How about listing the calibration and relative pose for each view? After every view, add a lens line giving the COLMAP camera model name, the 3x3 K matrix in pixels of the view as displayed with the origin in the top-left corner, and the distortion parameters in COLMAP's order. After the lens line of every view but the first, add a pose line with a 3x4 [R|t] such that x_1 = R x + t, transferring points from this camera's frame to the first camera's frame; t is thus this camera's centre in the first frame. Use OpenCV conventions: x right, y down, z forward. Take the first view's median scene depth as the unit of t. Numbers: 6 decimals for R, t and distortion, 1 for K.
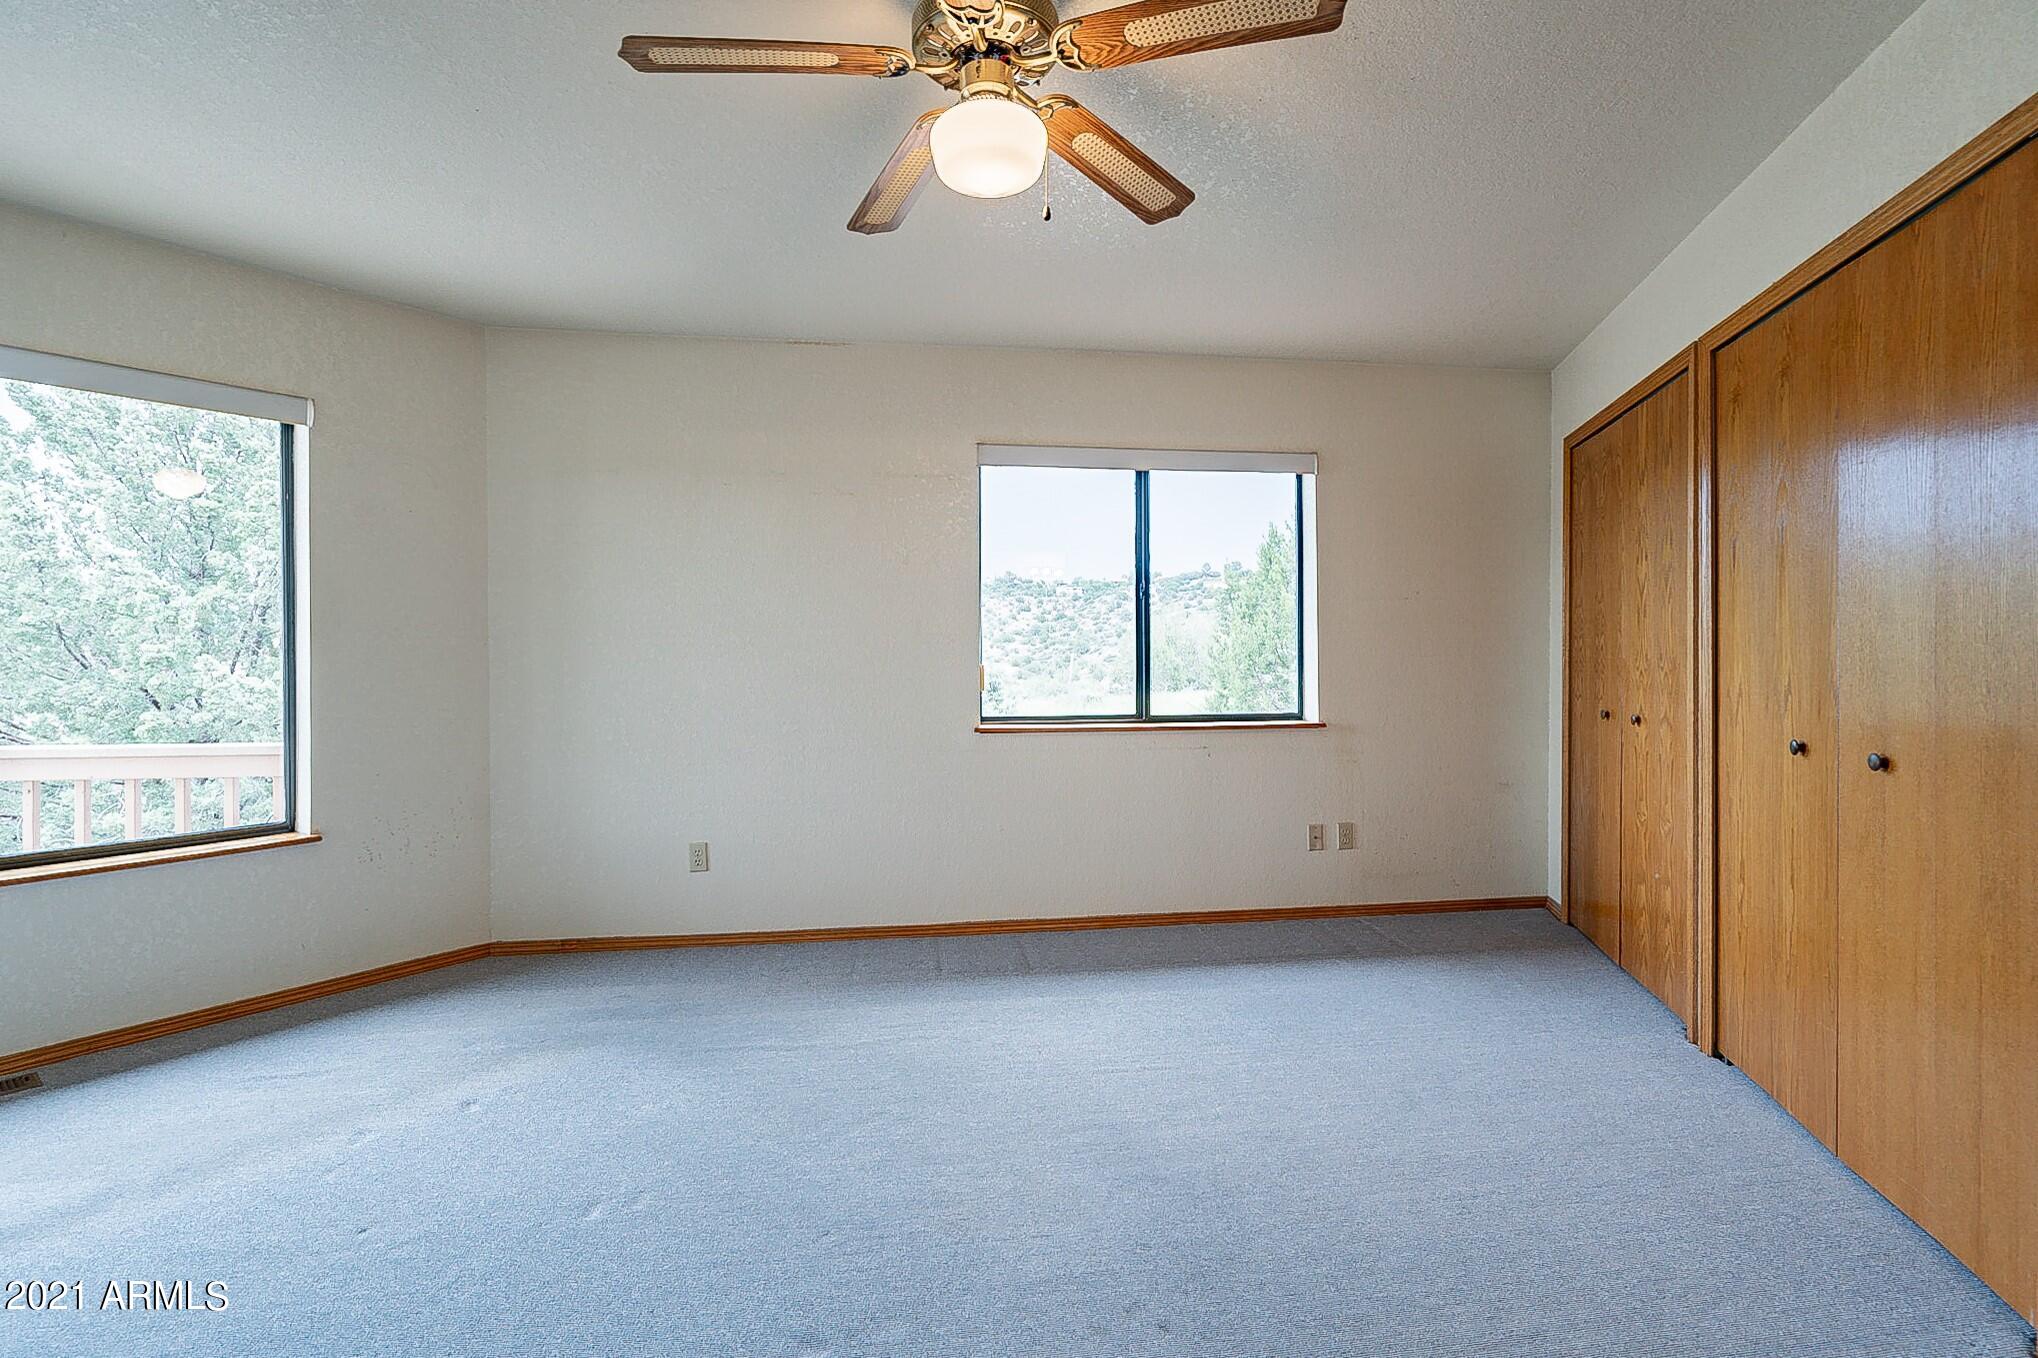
lens RADIAL K [[937.7, 0, 1023.1], [0, 937.7, 649.8], [0, 0, 1]] dist [-0.003321, 0.000959]
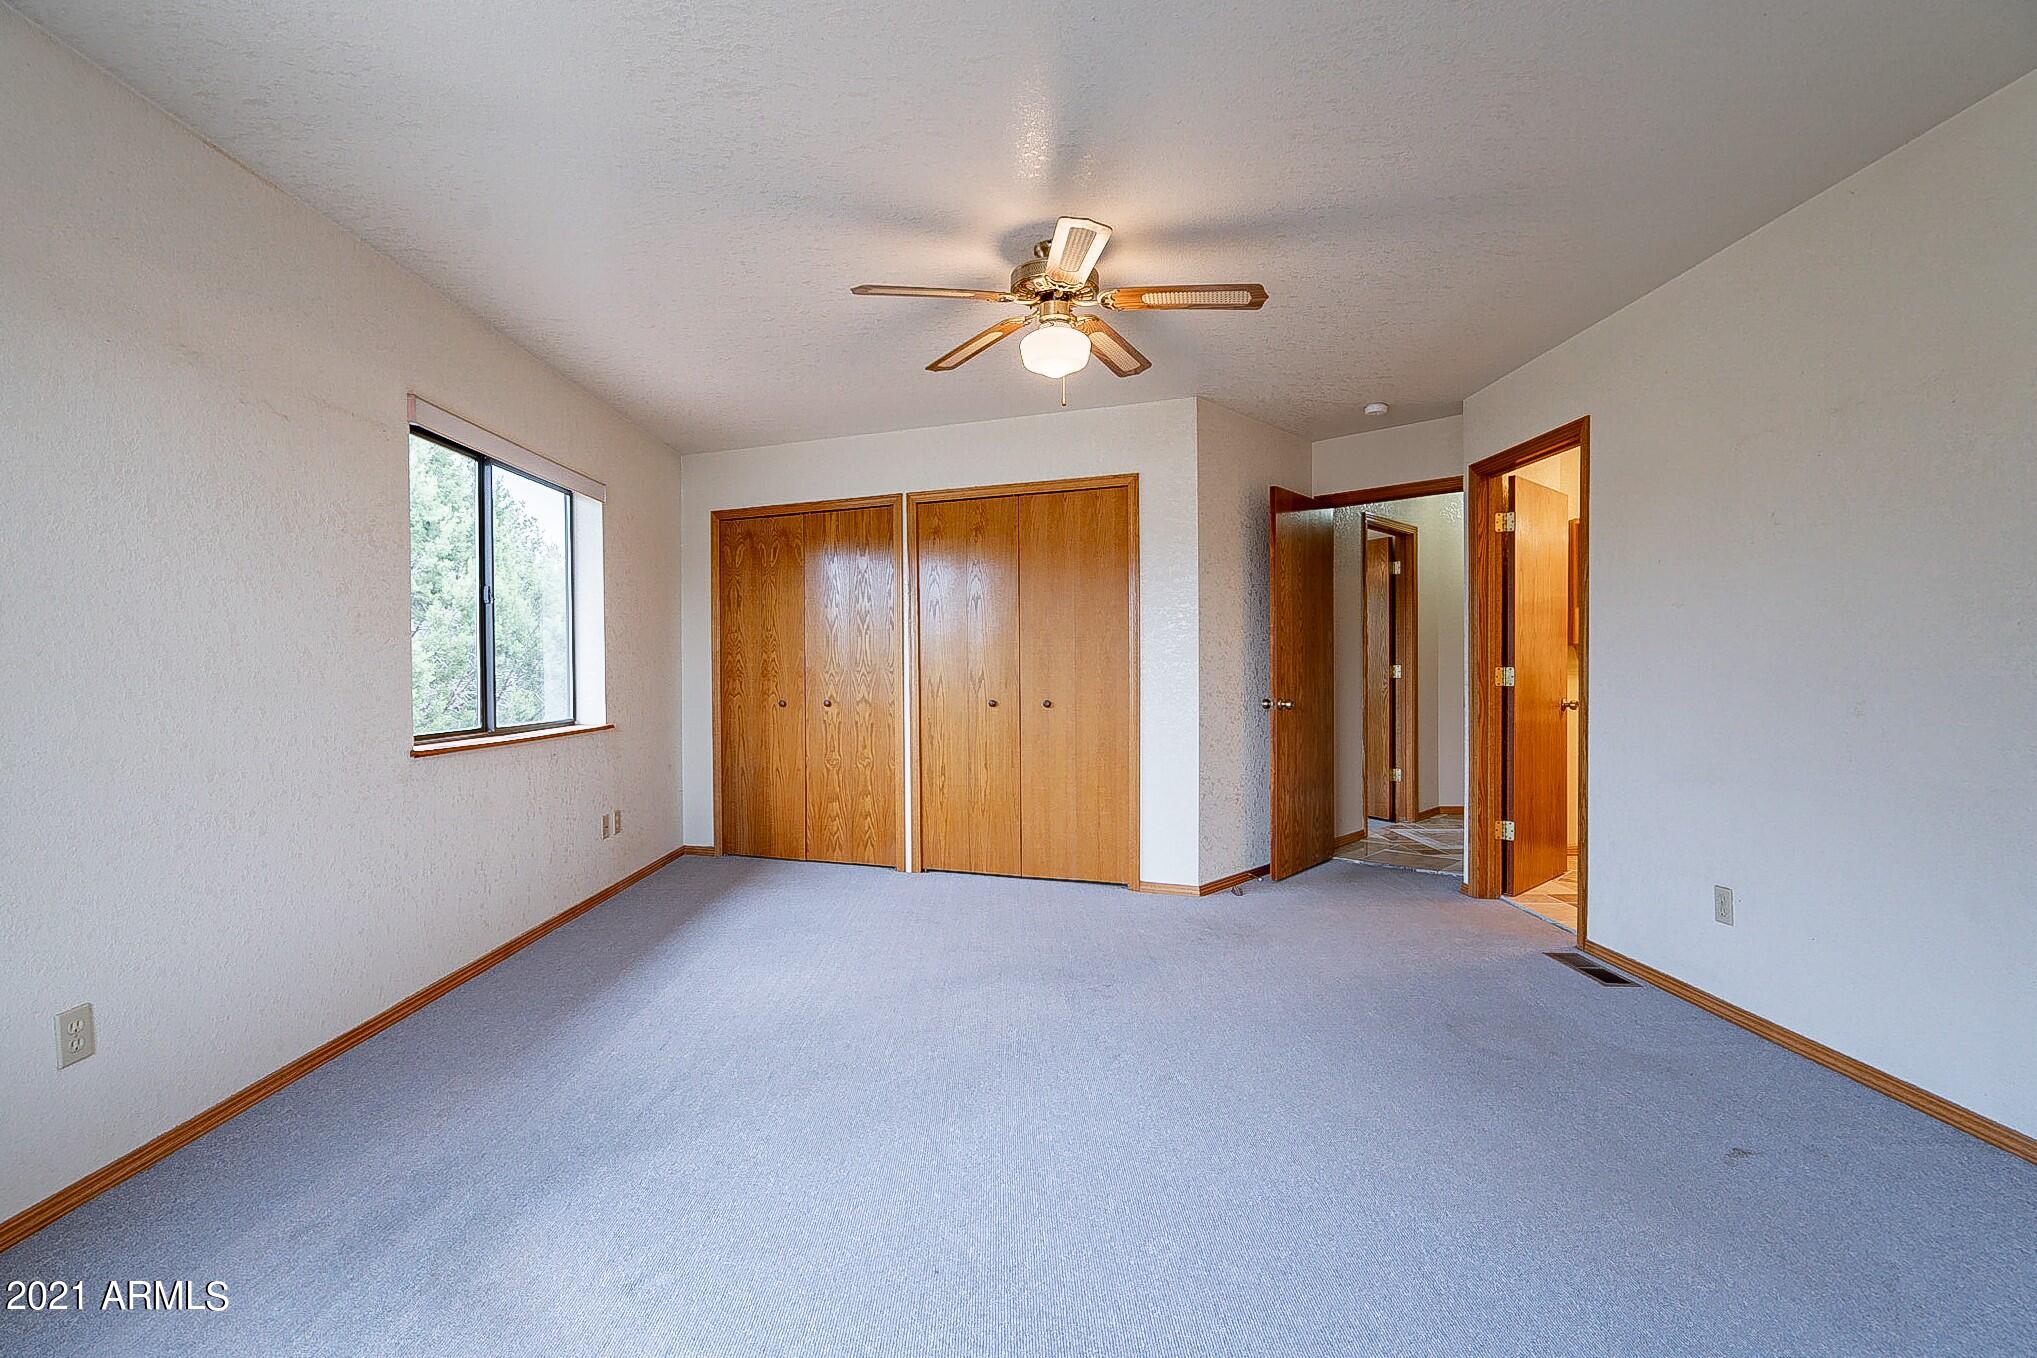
lens RADIAL K [[916.5, 0, 1021.6], [0, 916.5, 687.4], [0, 0, 1]] dist [-0.003210, -0.000398]
pose [[0.122770, -0.014608, 0.992328, -0.783845], [0.008845, 0.999868, 0.013624, 0.024223], [-0.992396, 0.007105, 0.122883, 0.408276]]
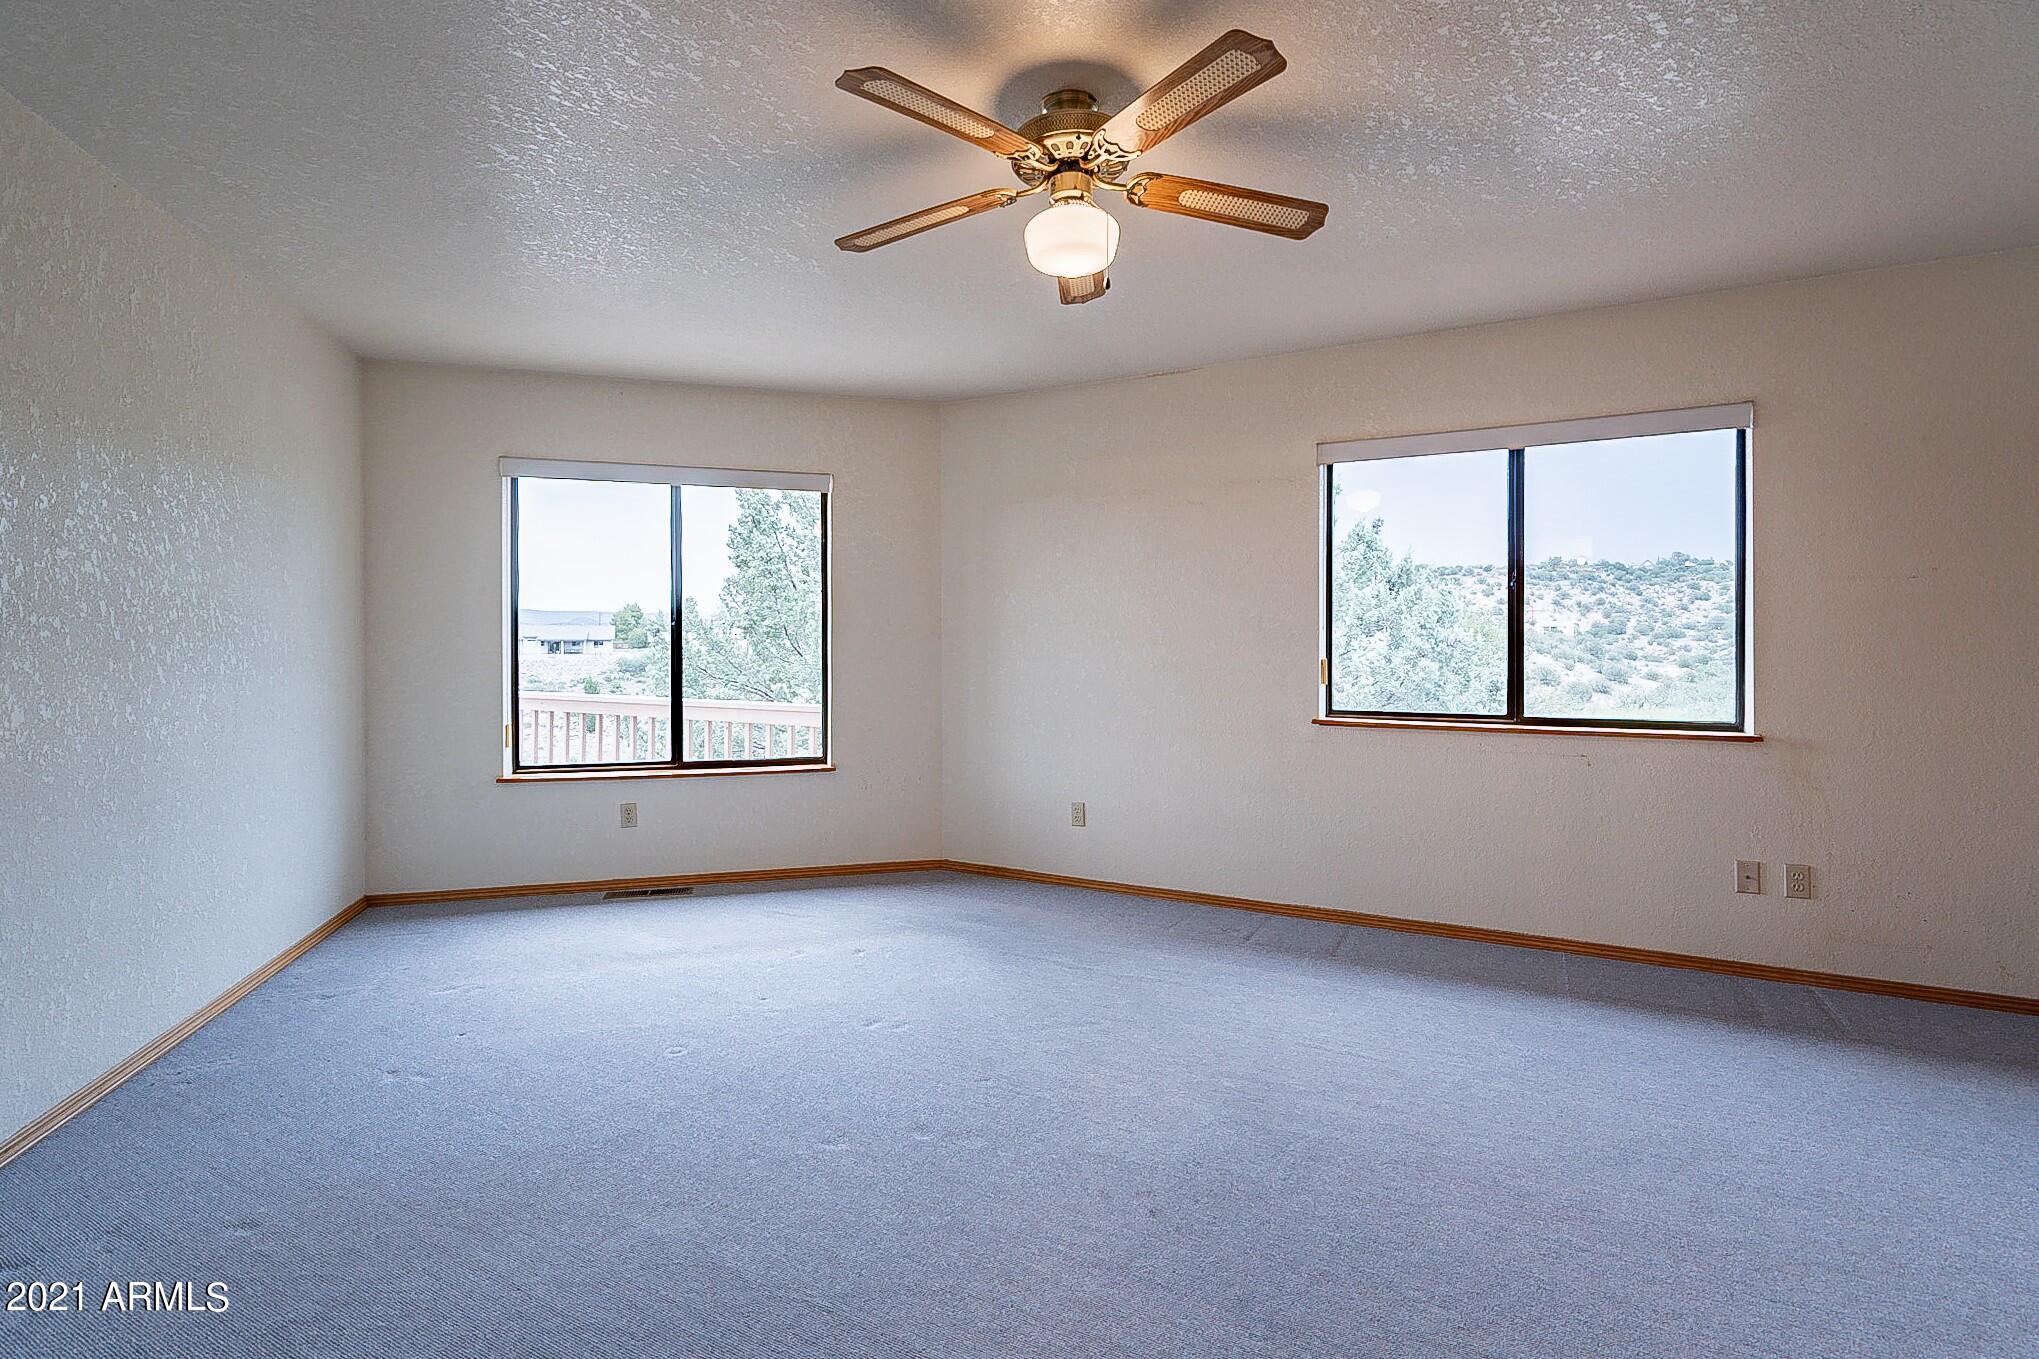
lens RADIAL K [[938.2, 0, 1023.6], [0, 938.2, 650.3], [0, 0, 1]] dist [-0.003321, 0.000959]
pose [[0.808191, 0.006947, -0.588880, 0.310073], [-0.004041, 0.999972, 0.006252, 0.001803], [0.588907, -0.002673, 0.808196, -0.023825]]
